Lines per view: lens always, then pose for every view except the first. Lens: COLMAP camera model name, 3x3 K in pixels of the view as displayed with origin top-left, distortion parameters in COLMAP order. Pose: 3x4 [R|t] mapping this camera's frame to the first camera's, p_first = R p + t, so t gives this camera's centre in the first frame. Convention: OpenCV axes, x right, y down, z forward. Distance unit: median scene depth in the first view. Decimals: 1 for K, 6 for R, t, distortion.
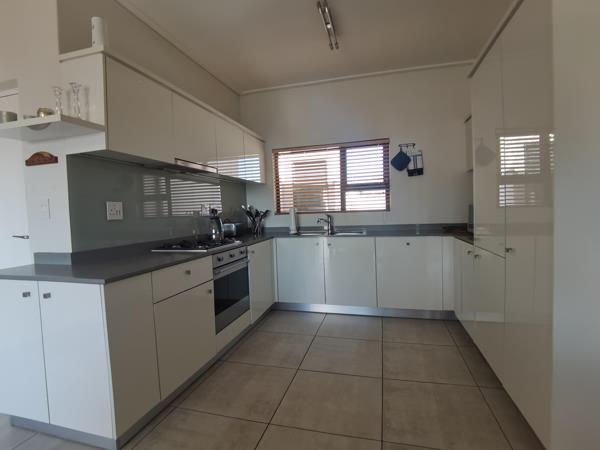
lens RADIAL K [[309.4, 0, 300.0], [0, 309.4, 225.0], [0, 0, 1]] dist [0.055416, -0.063764]
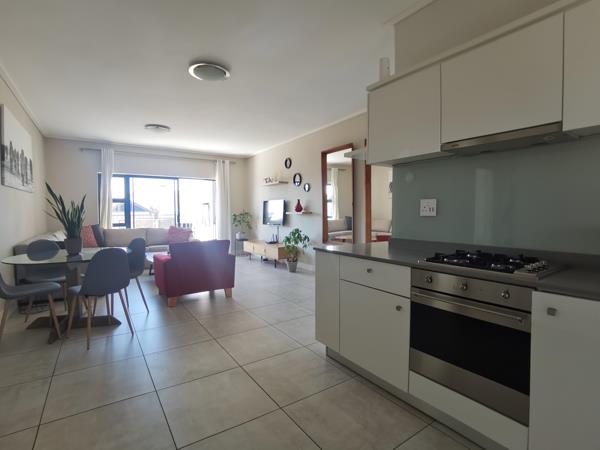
lens RADIAL K [[309.4, 0, 300.0], [0, 309.4, 225.0], [0, 0, 1]] dist [0.055416, -0.063764]
pose [[-0.648609, 0.071449, -0.757761, 0.388926], [-0.009488, 0.994748, 0.101915, -0.069587], [0.761063, 0.073292, -0.644524, 1.044321]]
